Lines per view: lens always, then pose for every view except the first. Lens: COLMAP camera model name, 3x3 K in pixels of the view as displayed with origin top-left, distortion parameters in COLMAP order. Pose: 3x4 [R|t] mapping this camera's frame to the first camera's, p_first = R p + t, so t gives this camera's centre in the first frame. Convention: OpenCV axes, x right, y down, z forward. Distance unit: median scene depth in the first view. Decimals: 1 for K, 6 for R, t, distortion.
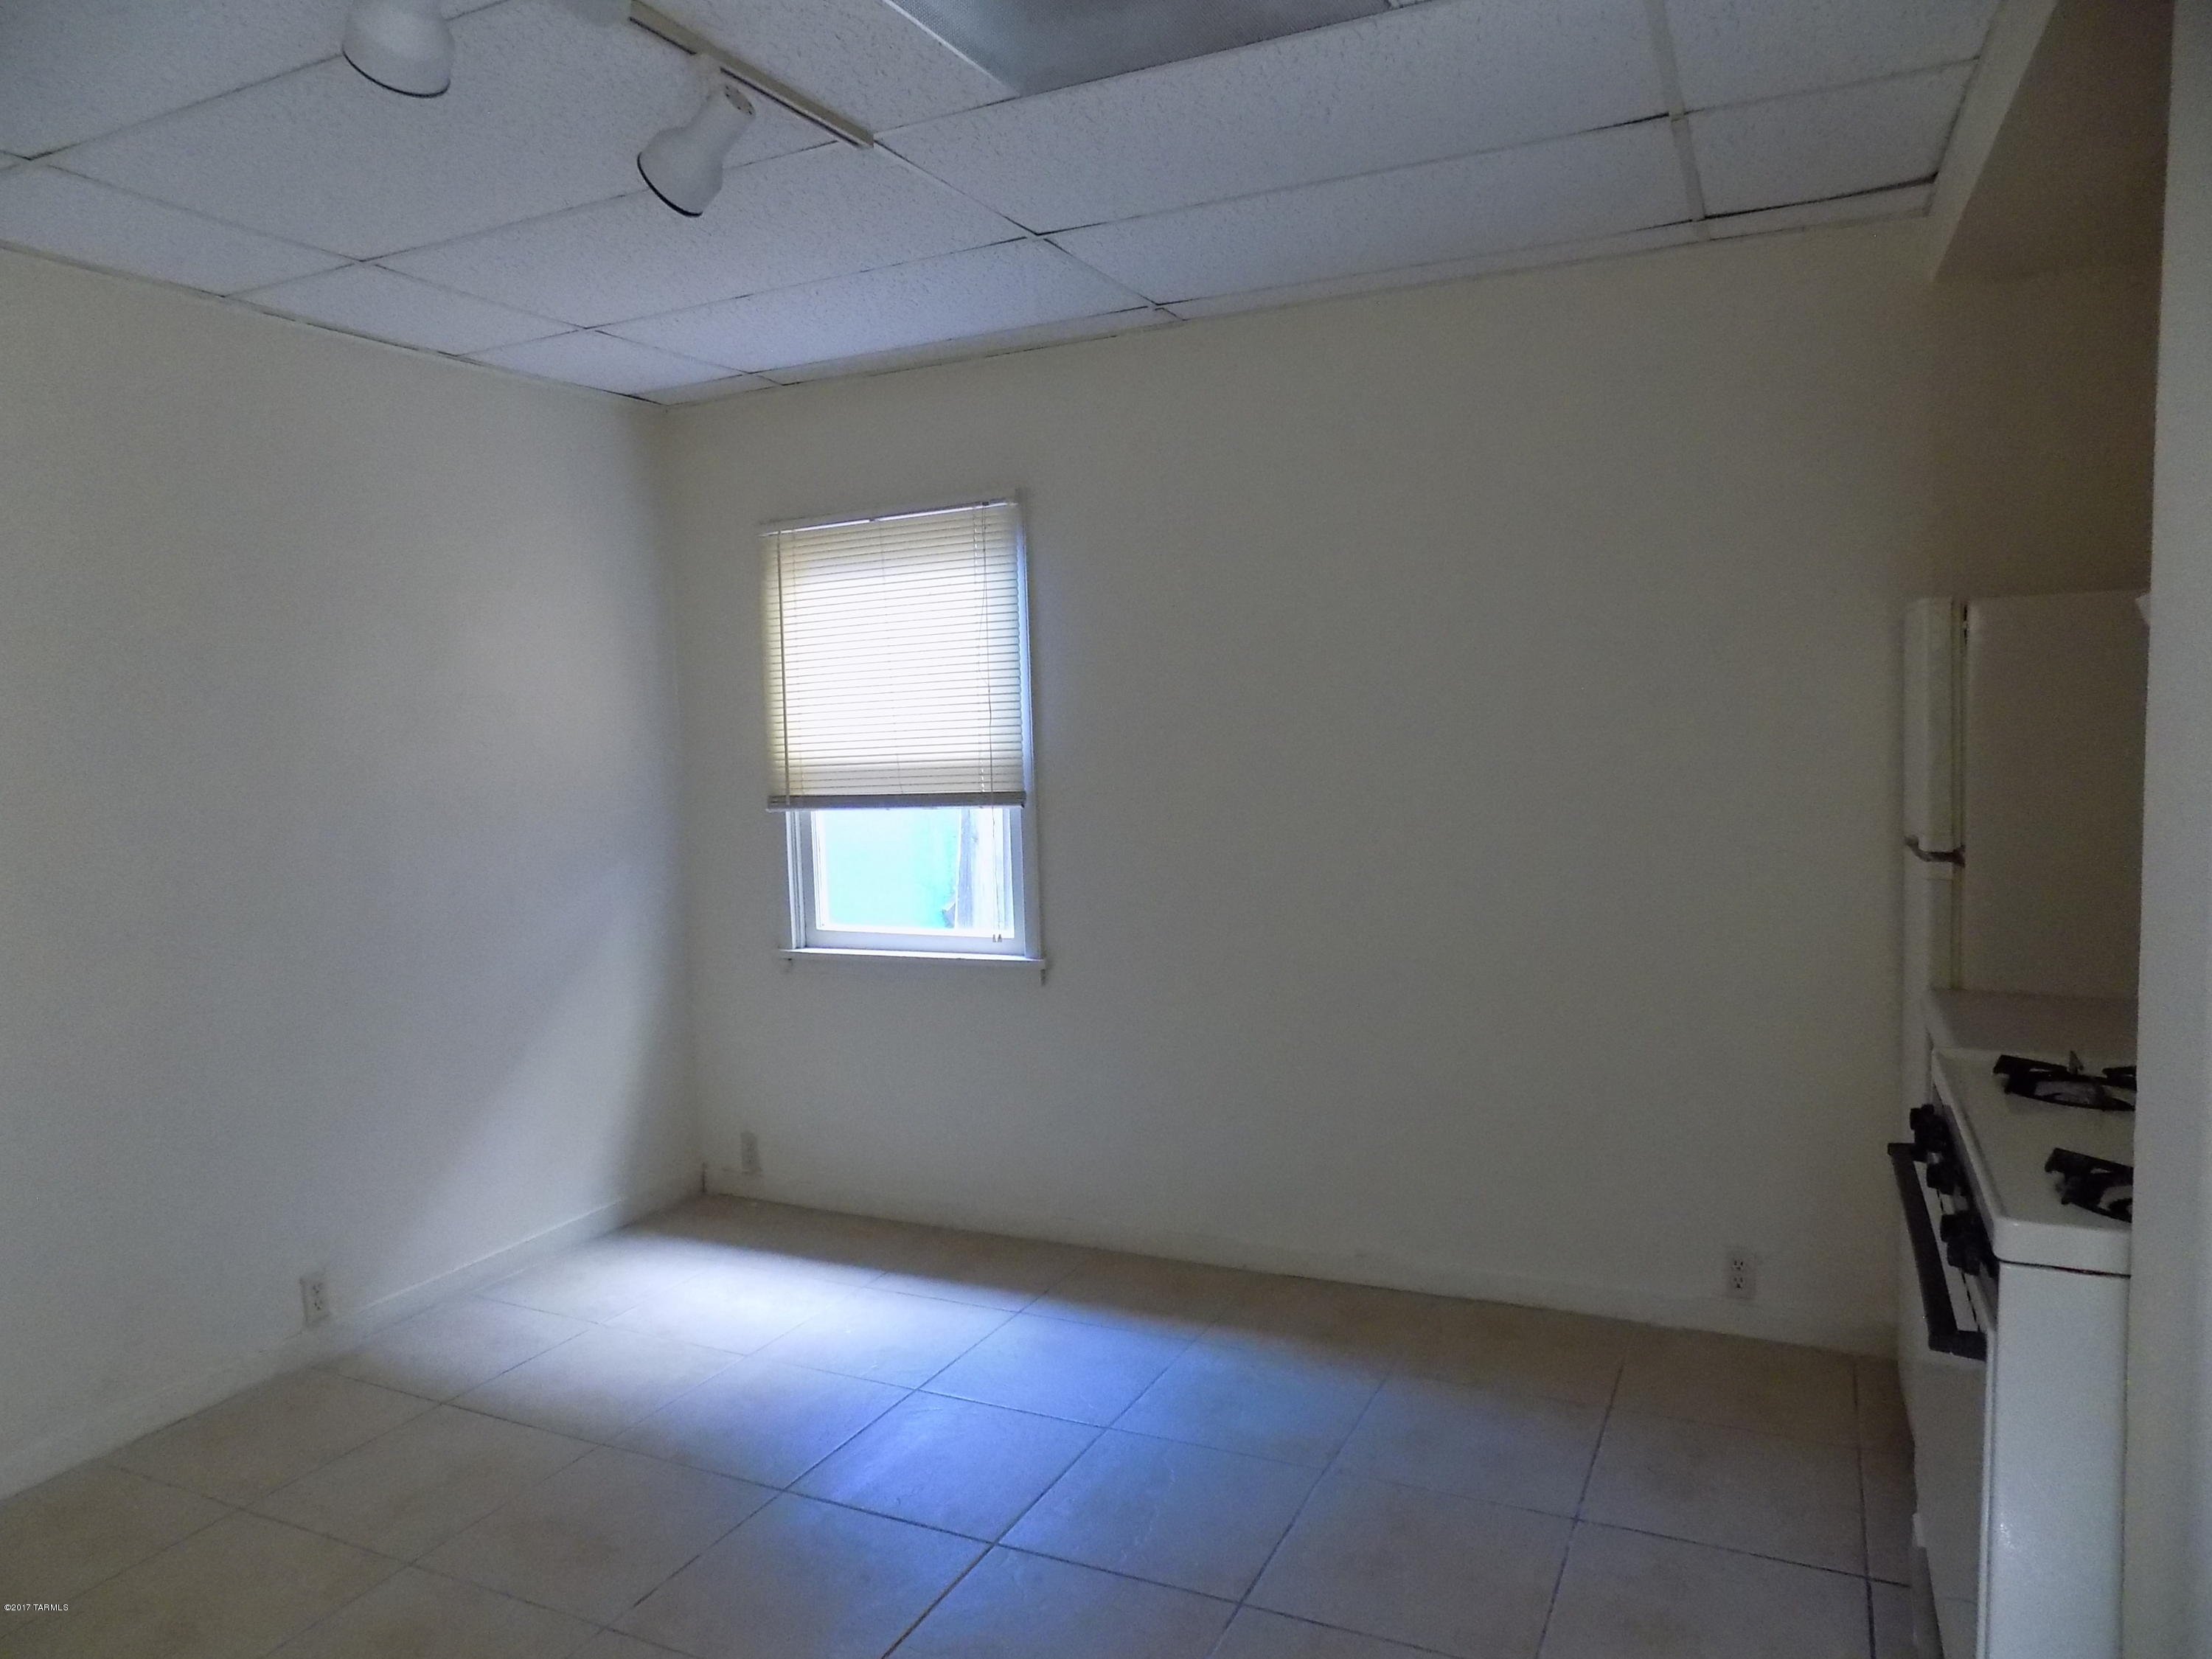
lens RADIAL K [[1485.7, 0, 1111.8], [0, 1485.7, 839.6], [0, 0, 1]] dist [-0.081758, 0.094006]
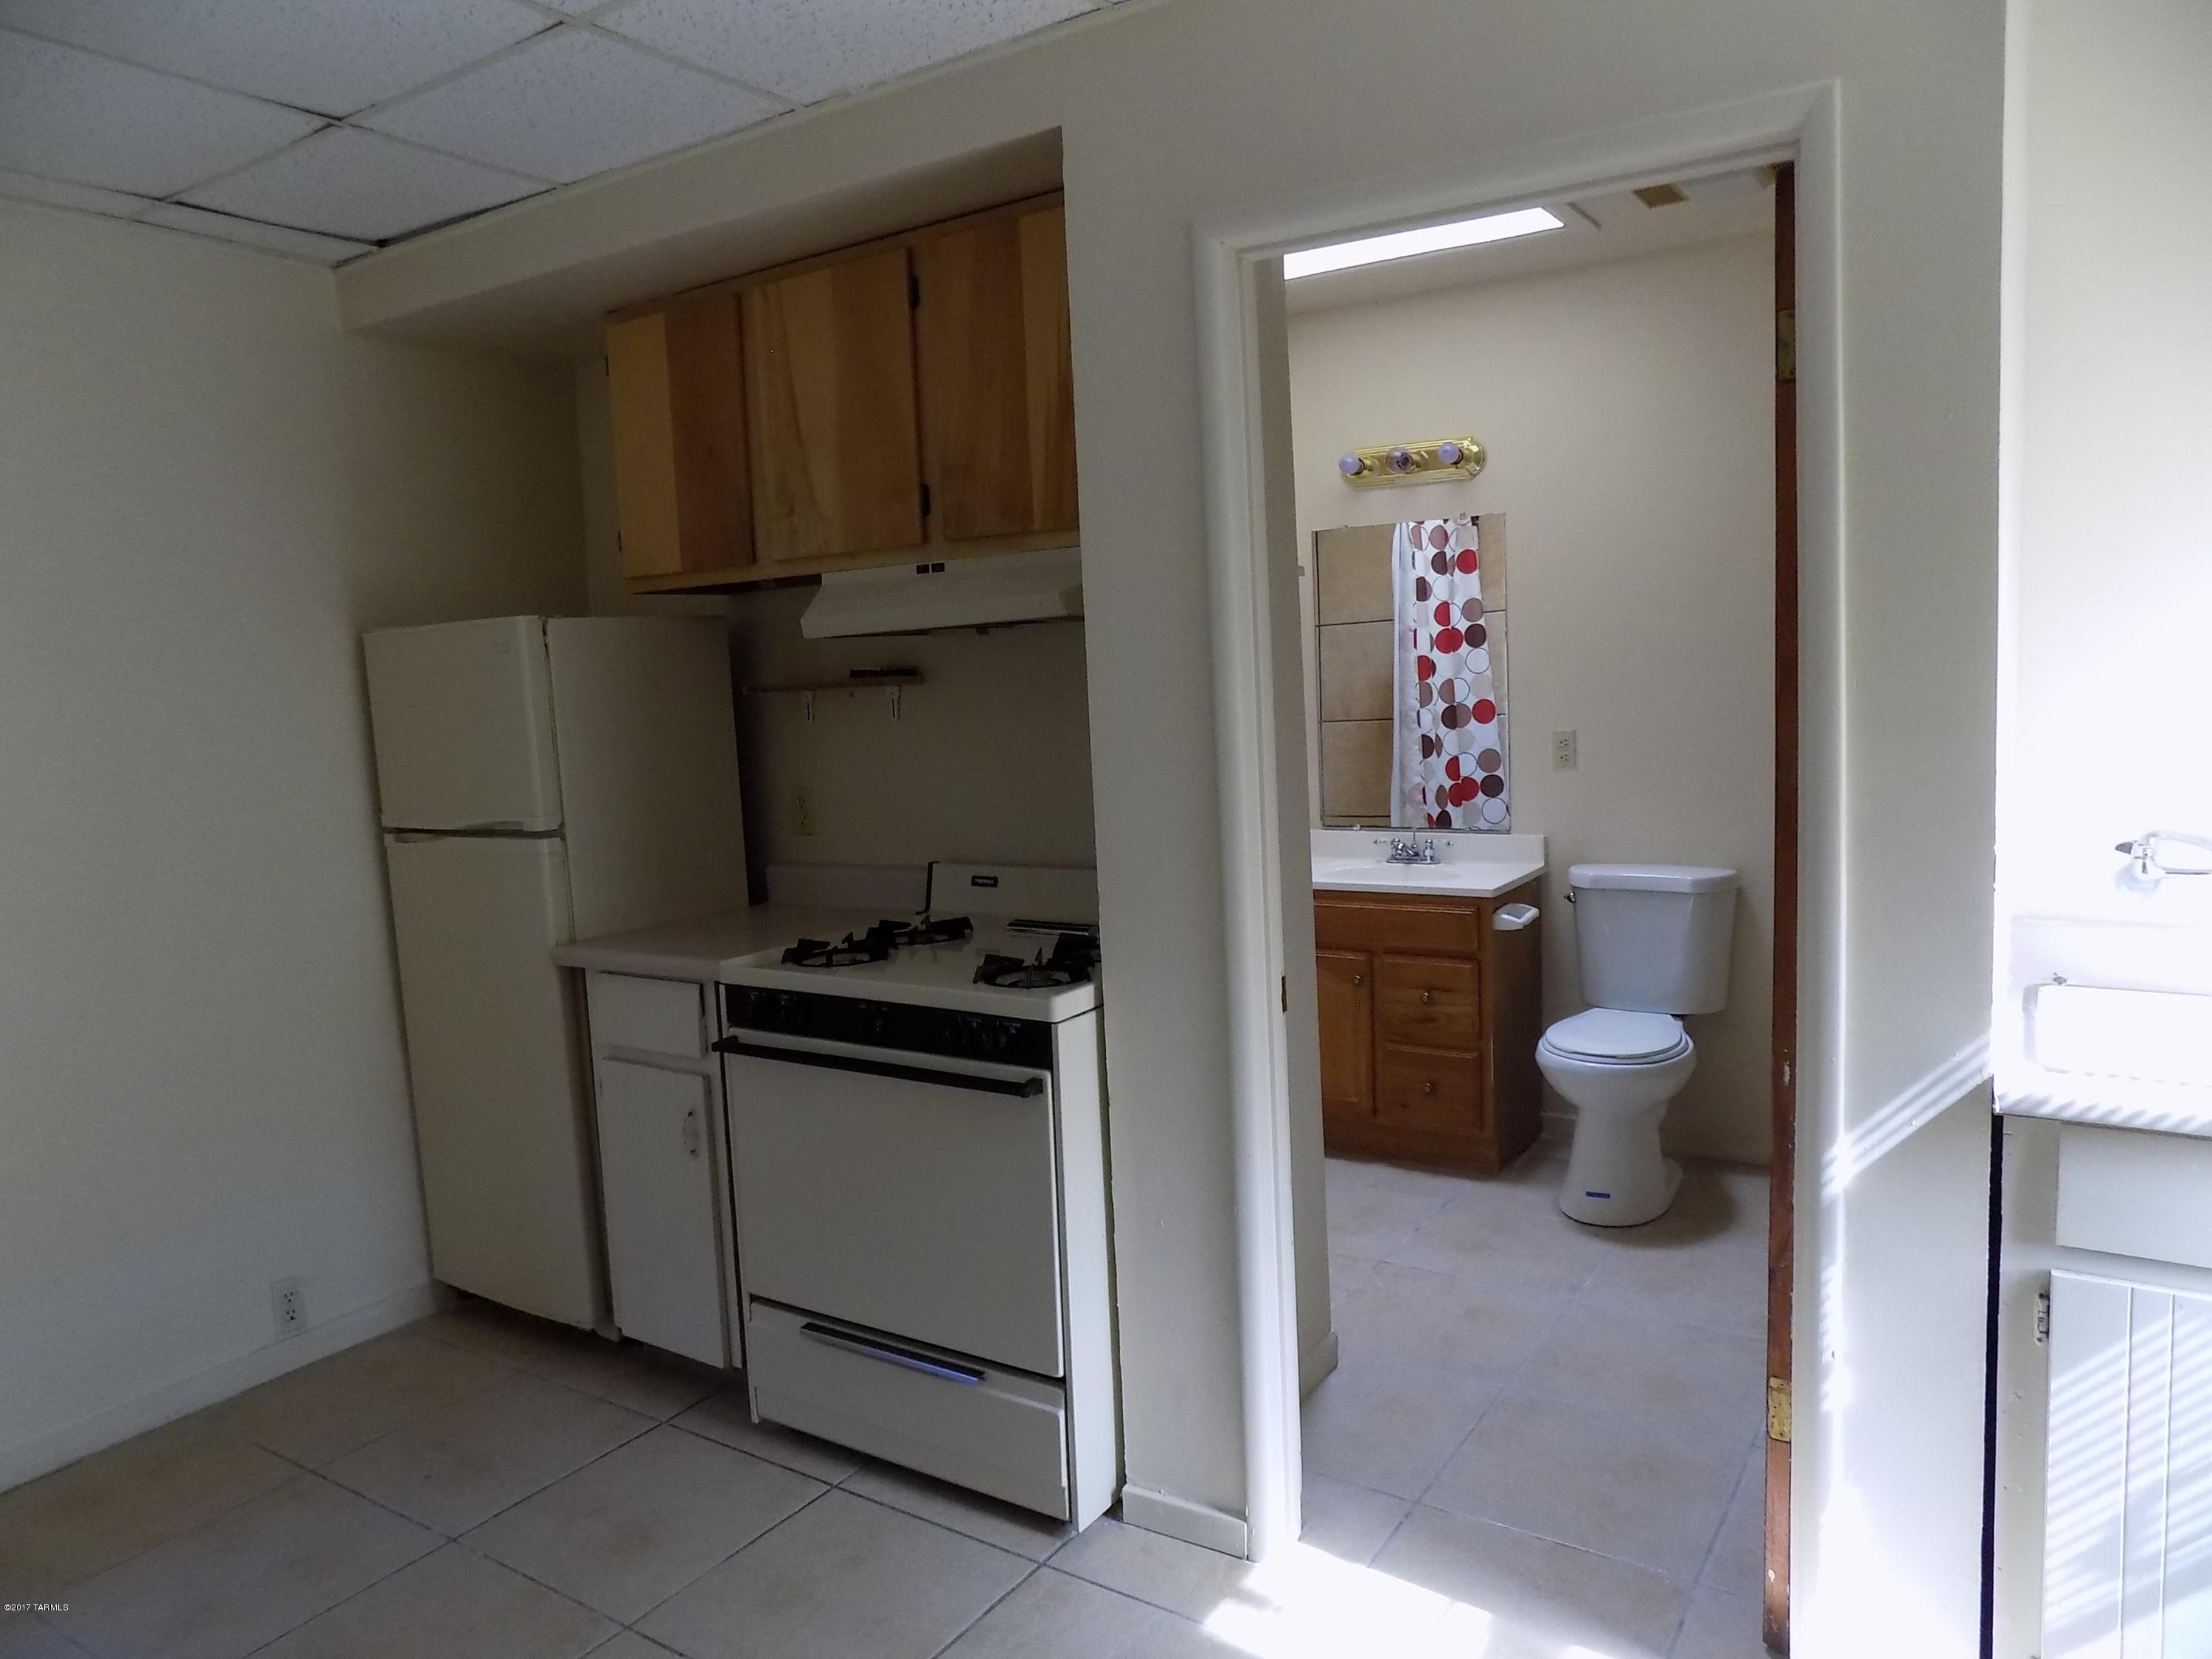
lens RADIAL K [[1494.3, 0, 1098.5], [0, 1494.3, 830.9], [0, 0, 1]] dist [-0.073542, 0.069815]
pose [[0.143743, -0.090709, 0.985449, -0.460599], [0.130277, 0.988858, 0.072020, -0.016196], [-0.981002, 0.118029, 0.153959, 0.311009]]
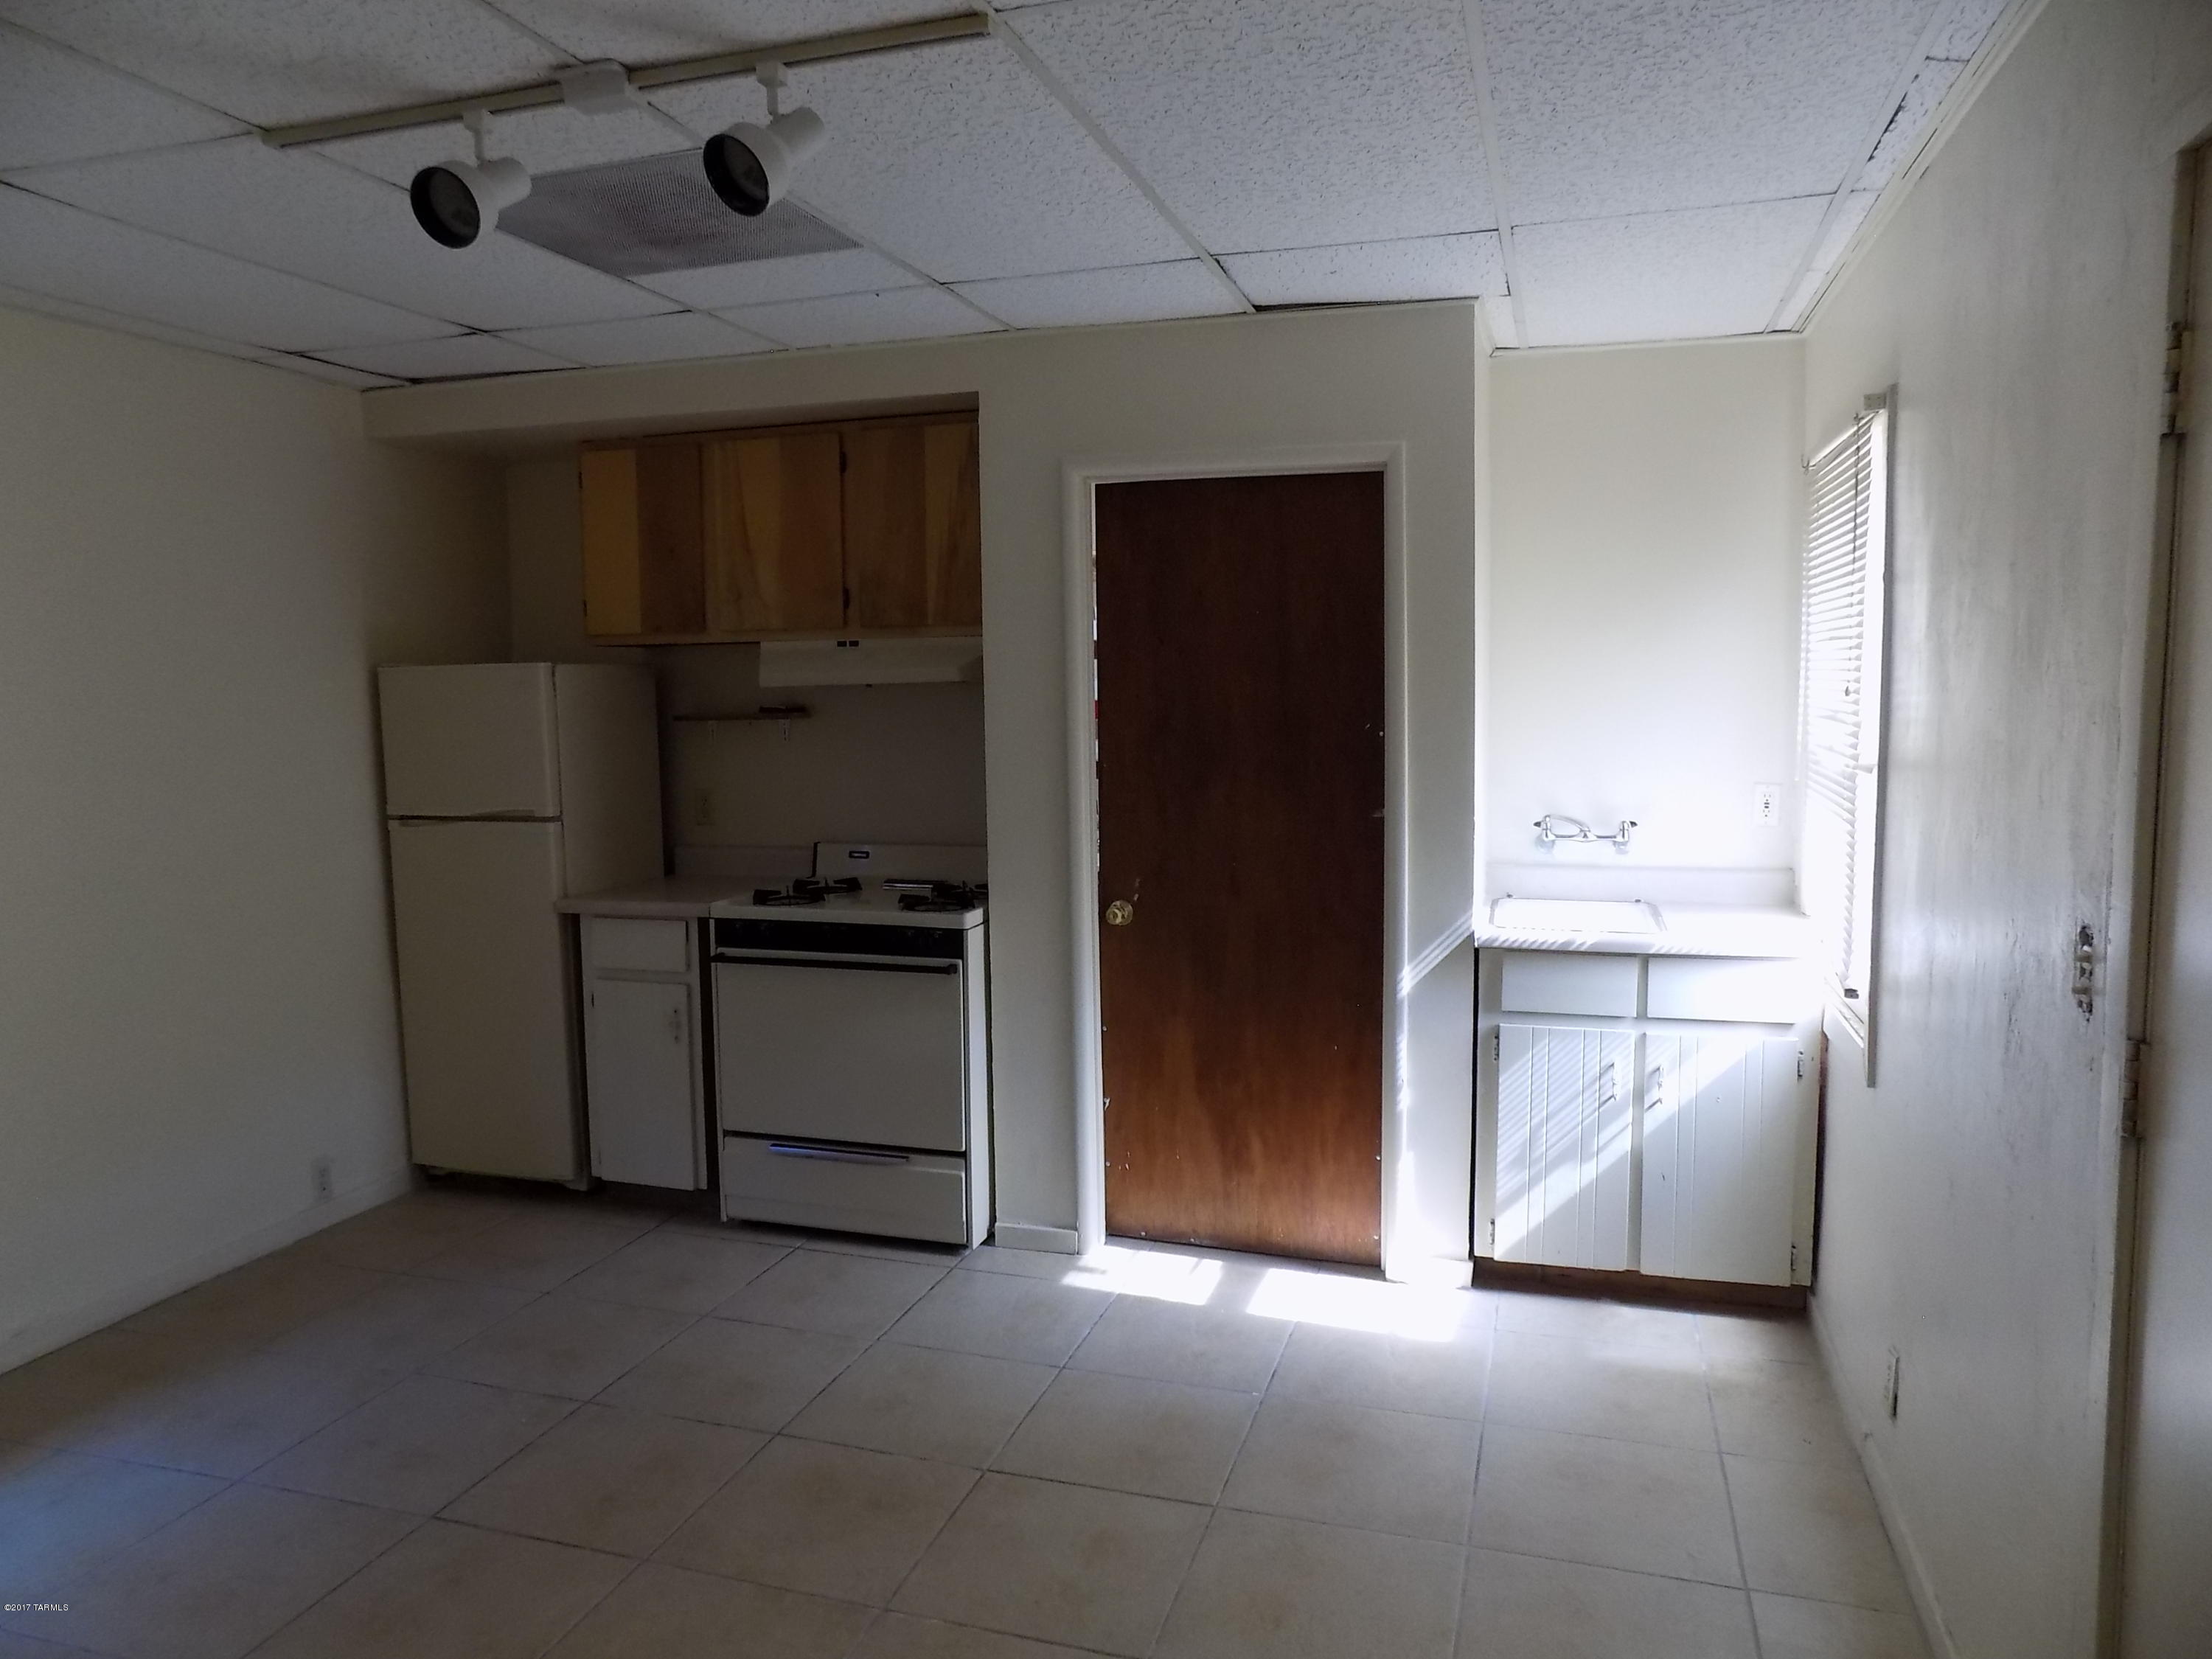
lens RADIAL K [[1494.3, 0, 1098.5], [0, 1494.3, 830.9], [0, 0, 1]] dist [-0.073542, 0.069815]
pose [[-0.135923, -0.073288, 0.988005, -0.972114], [0.104235, 0.990667, 0.087825, -0.048173], [-0.985221, 0.114922, -0.127015, 0.501841]]
